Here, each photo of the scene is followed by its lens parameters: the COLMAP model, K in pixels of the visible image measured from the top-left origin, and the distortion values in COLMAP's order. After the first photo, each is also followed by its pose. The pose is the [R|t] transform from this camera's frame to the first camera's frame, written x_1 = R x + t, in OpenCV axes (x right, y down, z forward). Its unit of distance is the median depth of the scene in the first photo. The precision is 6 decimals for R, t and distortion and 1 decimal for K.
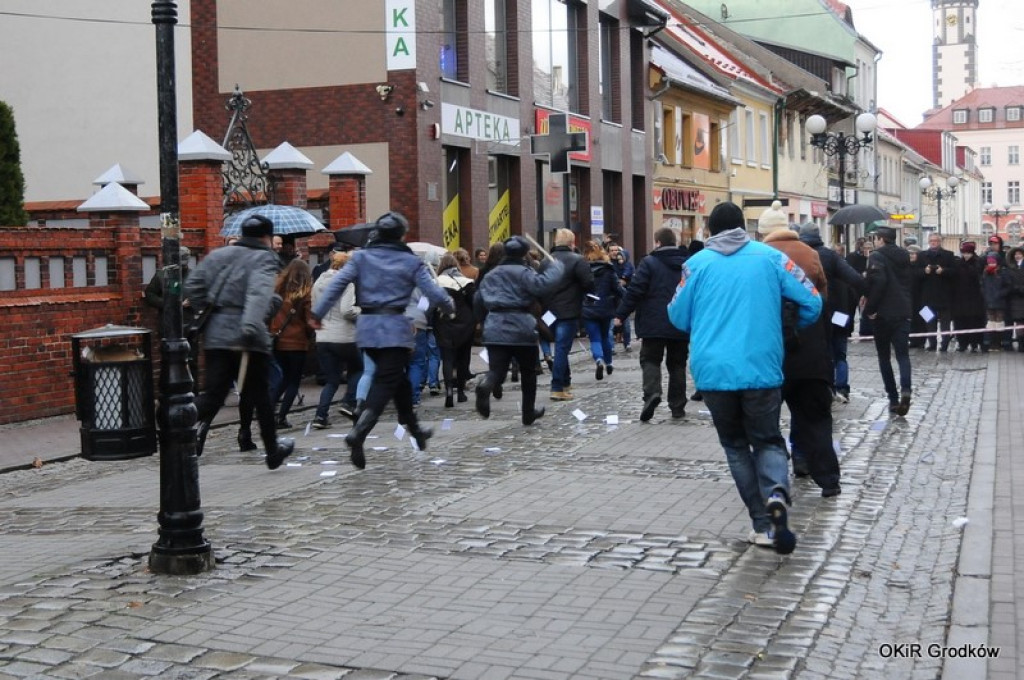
lens RADIAL K [[1199.4, 0, 512.0], [0, 1199.4, 340.0], [0, 0, 1]] dist [0.149996, 0.024497]
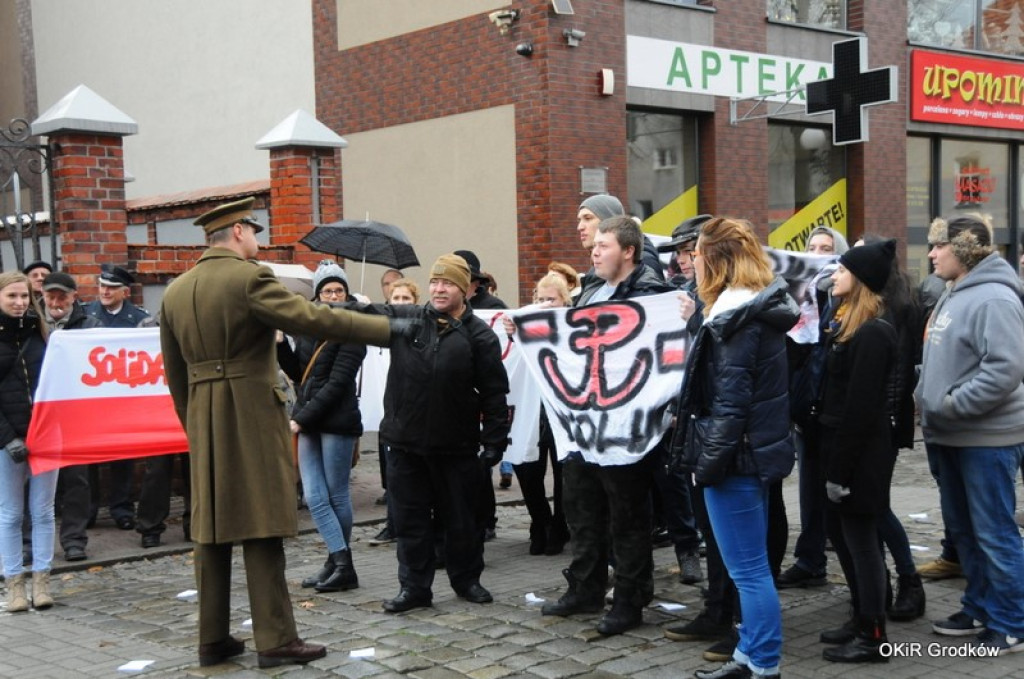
lens RADIAL K [[1199.4, 0, 512.0], [0, 1199.4, 339.5], [0, 0, 1]] dist [0.149996, 0.024497]
pose [[0.880987, 0.036204, -0.471753, 0.148988], [-0.042068, 0.999113, -0.001886, -0.031657], [0.471266, 0.021507, 0.881729, 0.349168]]
